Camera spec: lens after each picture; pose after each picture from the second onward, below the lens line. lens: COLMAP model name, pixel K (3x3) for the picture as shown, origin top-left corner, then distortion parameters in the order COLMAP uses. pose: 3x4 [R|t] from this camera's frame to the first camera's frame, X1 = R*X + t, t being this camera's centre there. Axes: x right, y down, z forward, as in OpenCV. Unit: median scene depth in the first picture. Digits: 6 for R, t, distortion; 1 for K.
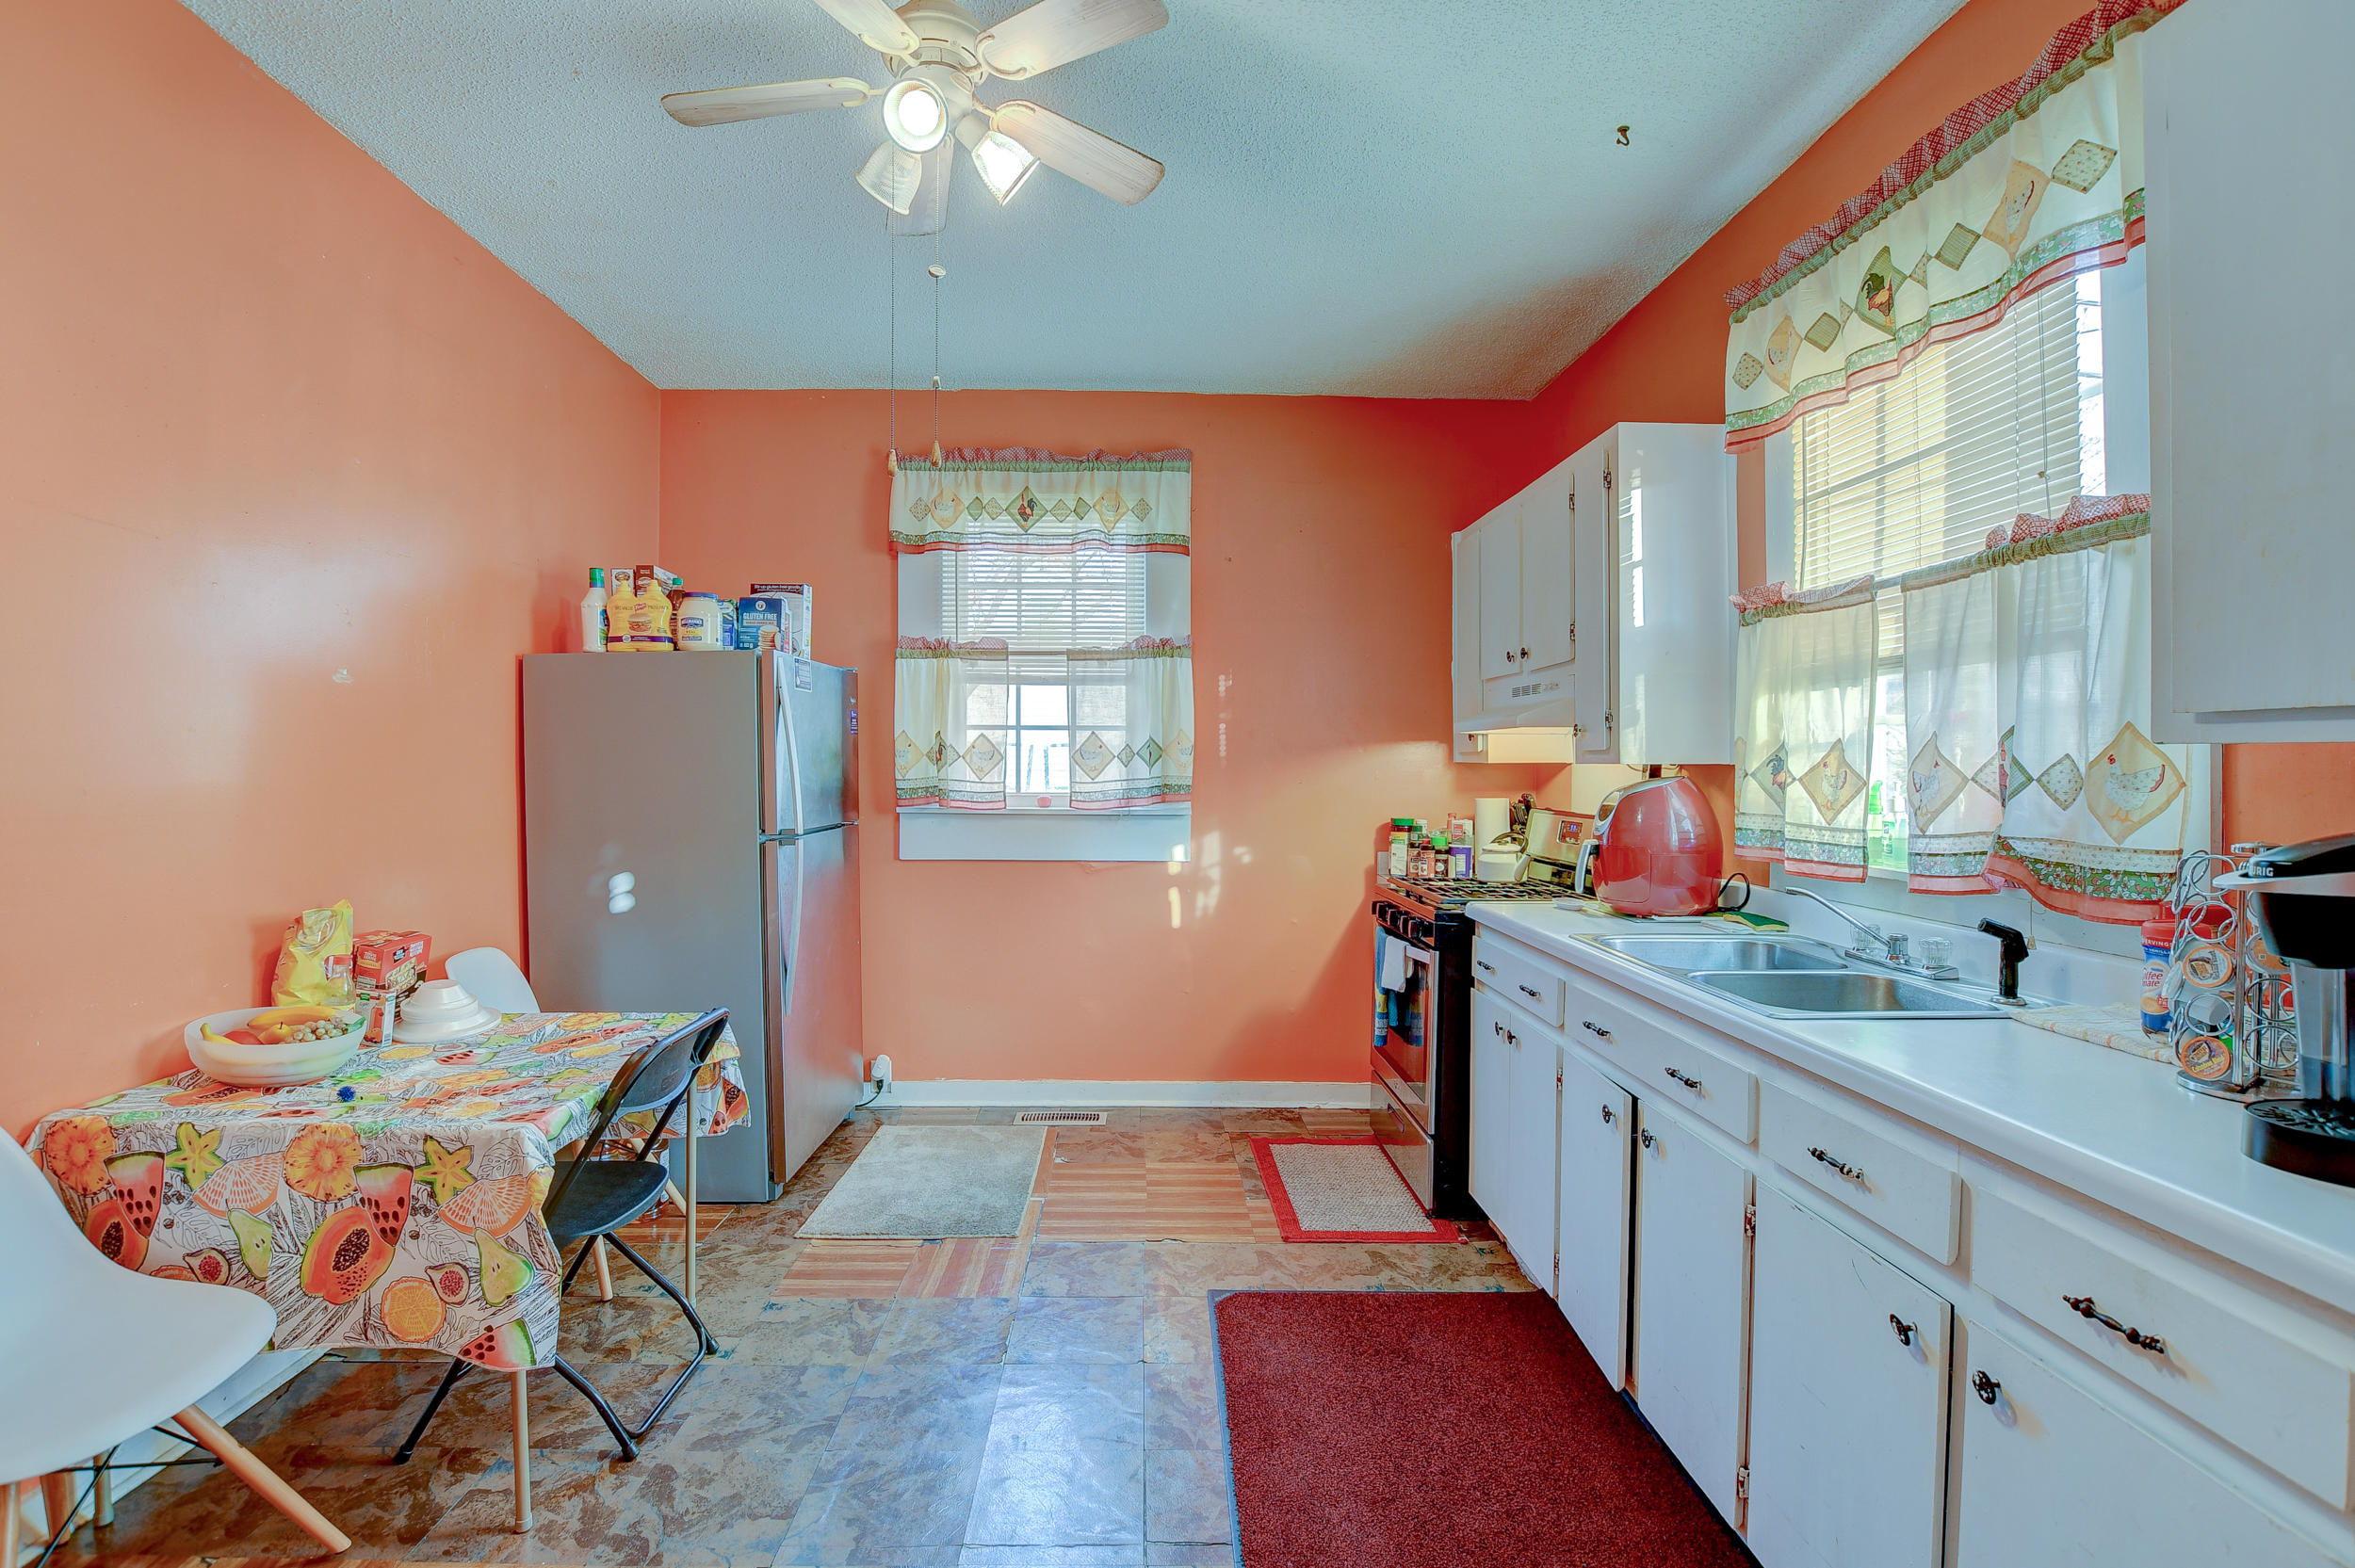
lens RADIAL K [[1092.8, 0, 1177.5], [0, 1092.8, 784.0], [0, 0, 1]] dist [-0.047007, 0.010139]
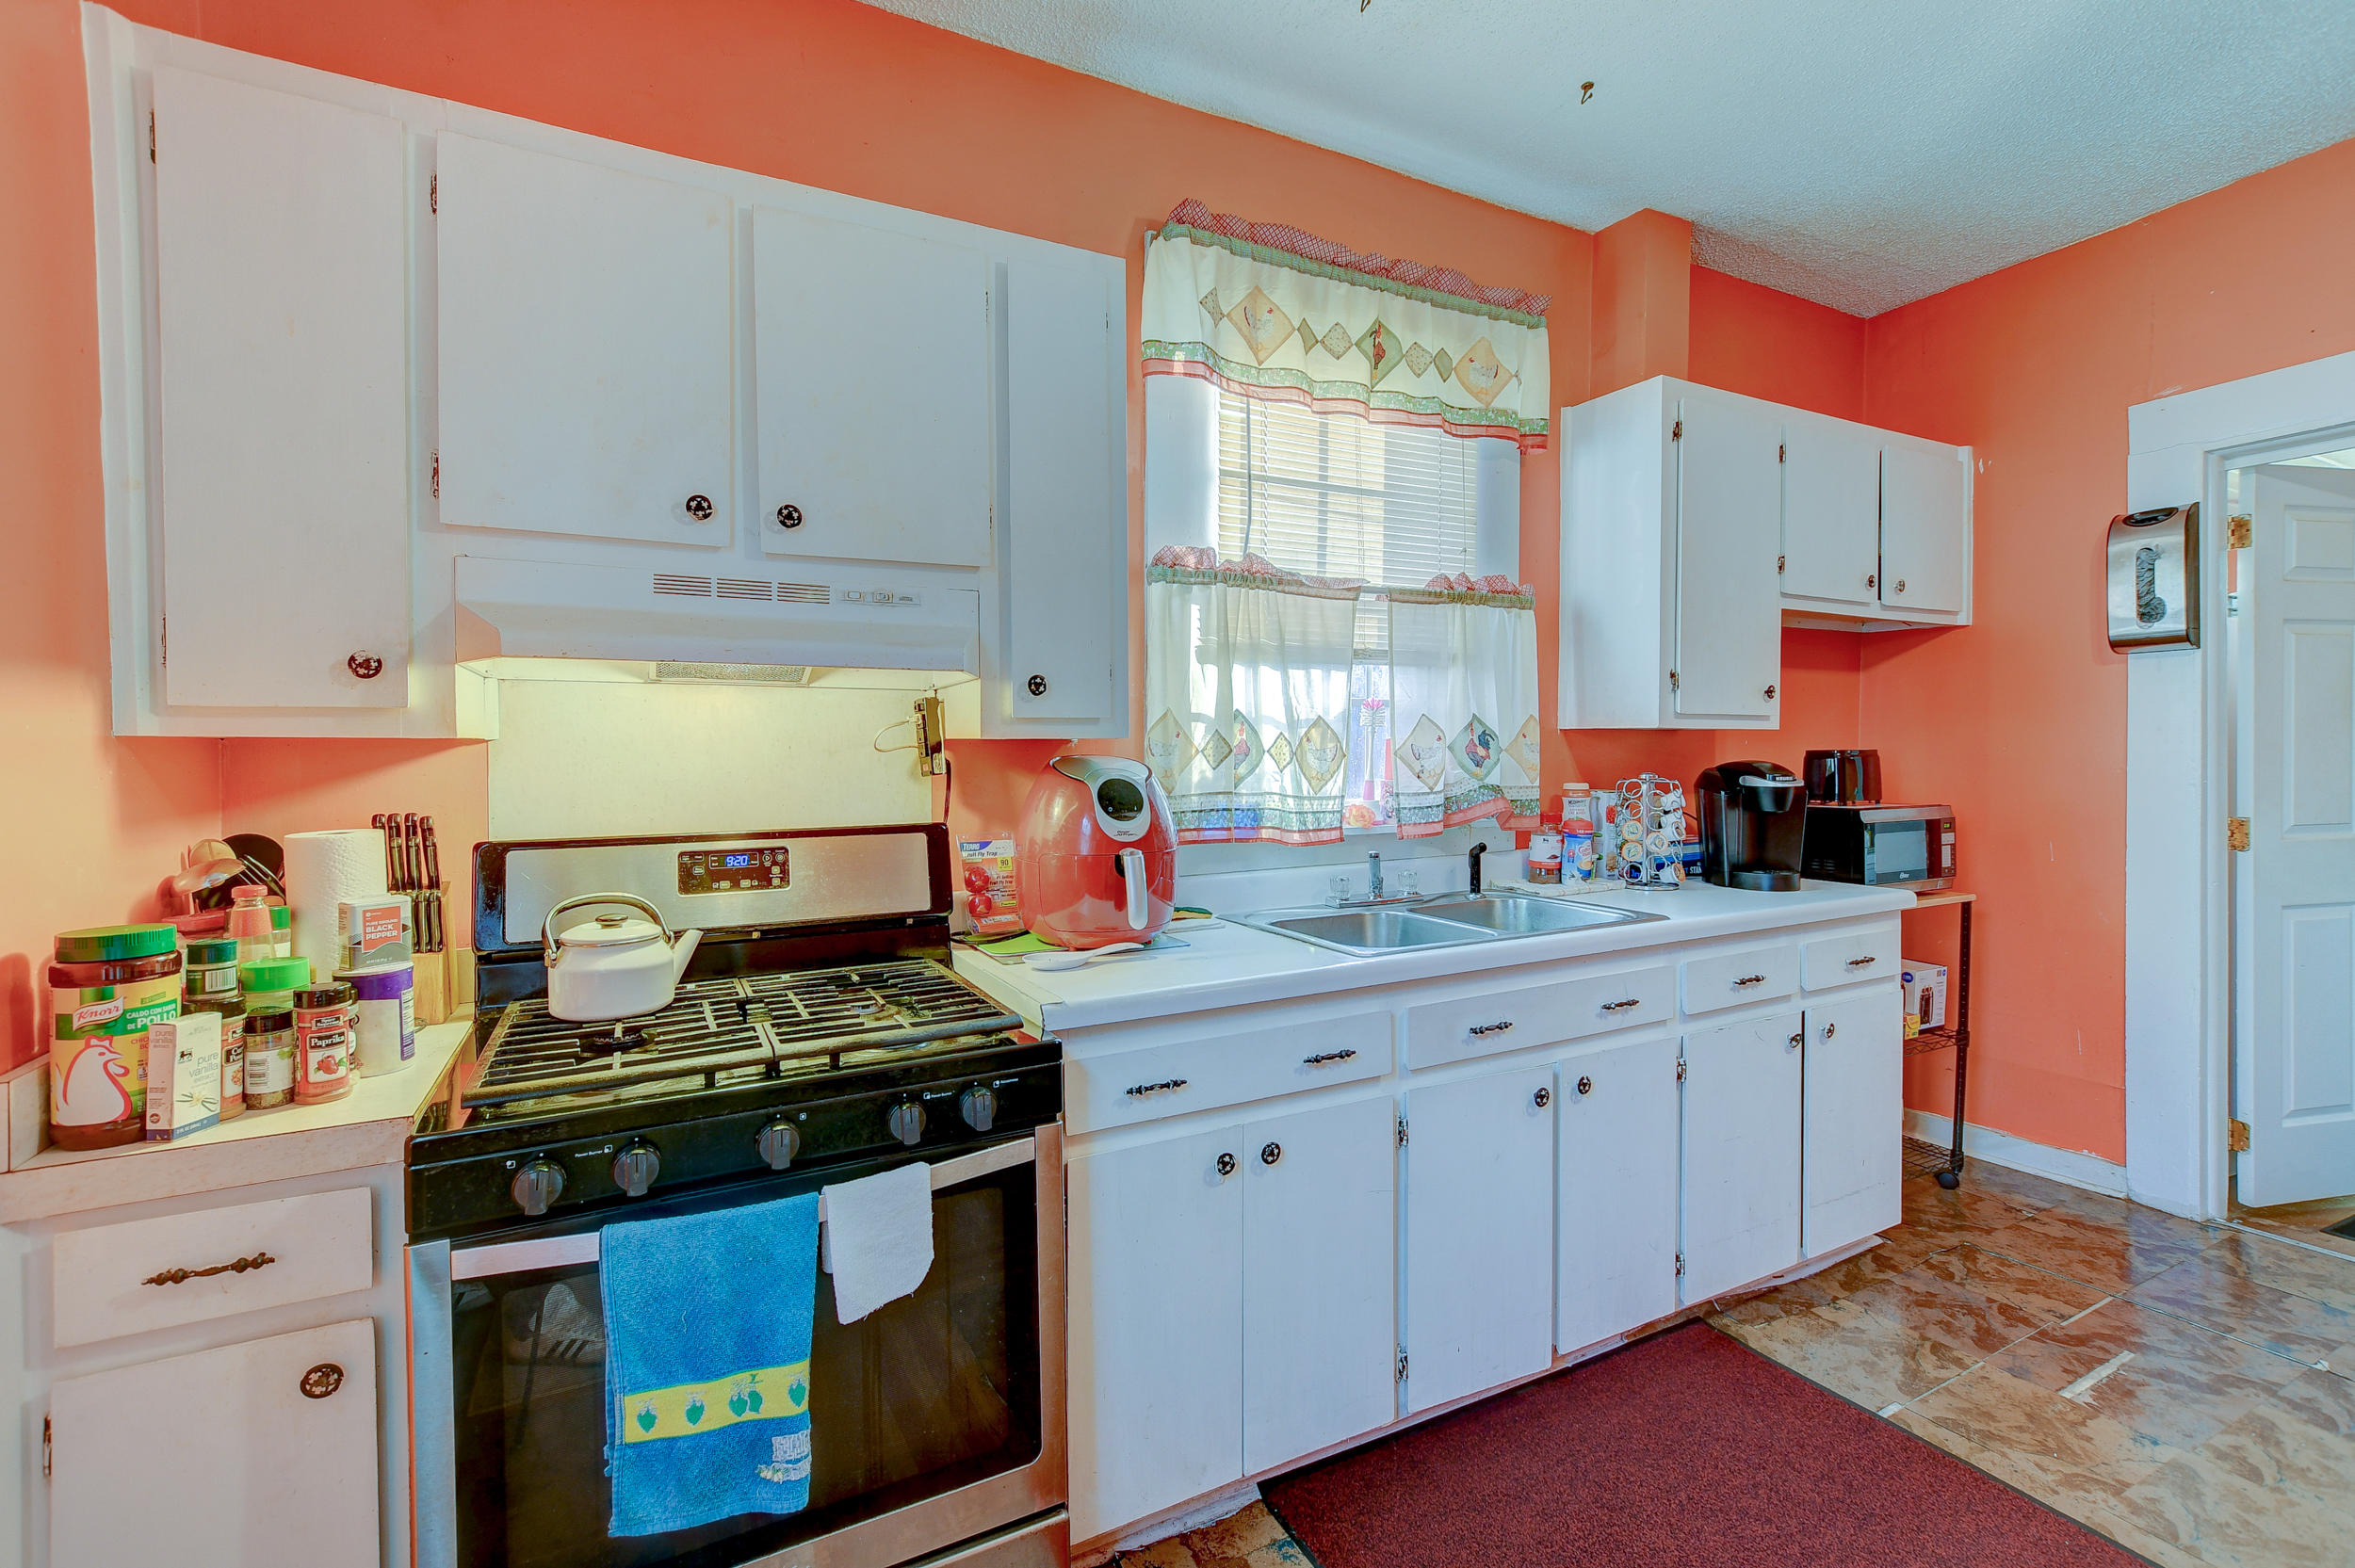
lens RADIAL K [[1001.4, 0, 1139.3], [0, 1001.4, 770.9], [0, 0, 1]] dist [-0.014819, 0.004314]
pose [[-0.425934, -0.012026, 0.904674, -0.174298], [0.026435, 0.999319, 0.025730, -0.012538], [-0.904368, 0.034874, -0.425326, 1.184770]]
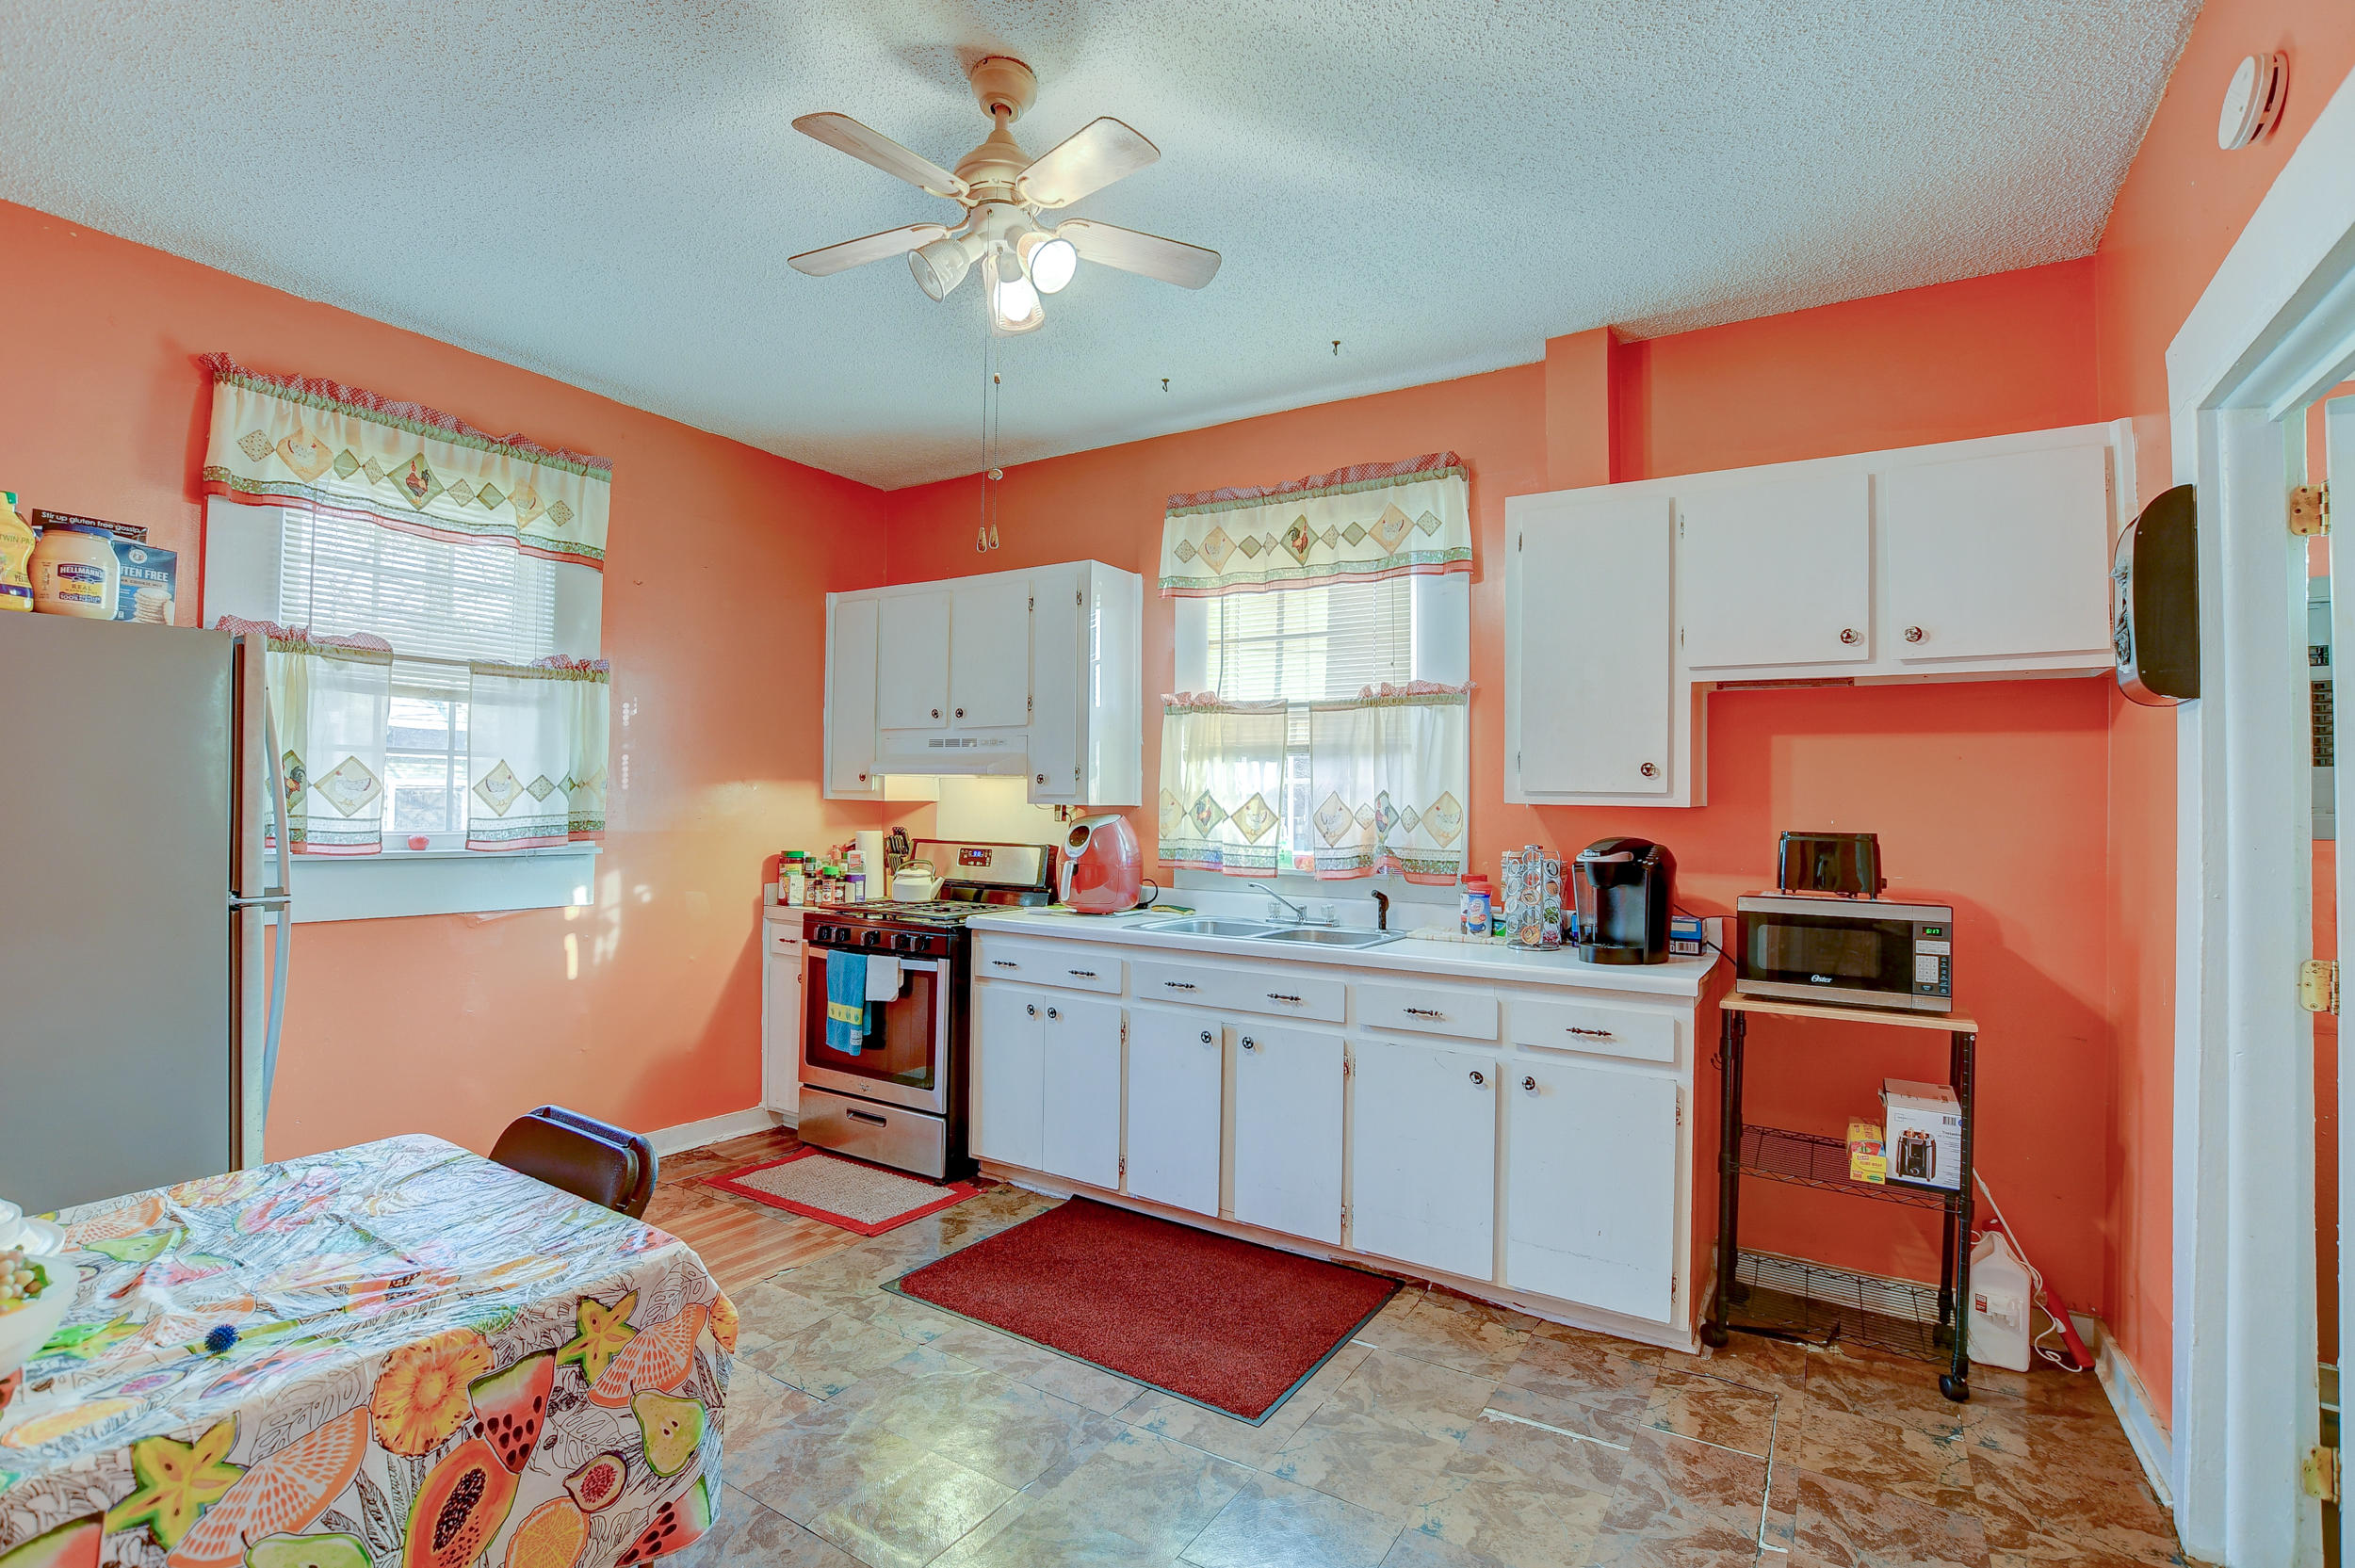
lens RADIAL K [[1092.8, 0, 1177.5], [0, 1092.8, 784.0], [0, 0, 1]] dist [-0.047007, 0.010139]
pose [[0.548271, 0.020692, 0.836045, -0.641431], [0.000931, 0.999678, -0.025352, -0.008960], [-0.836300, 0.014678, 0.548076, 0.128511]]
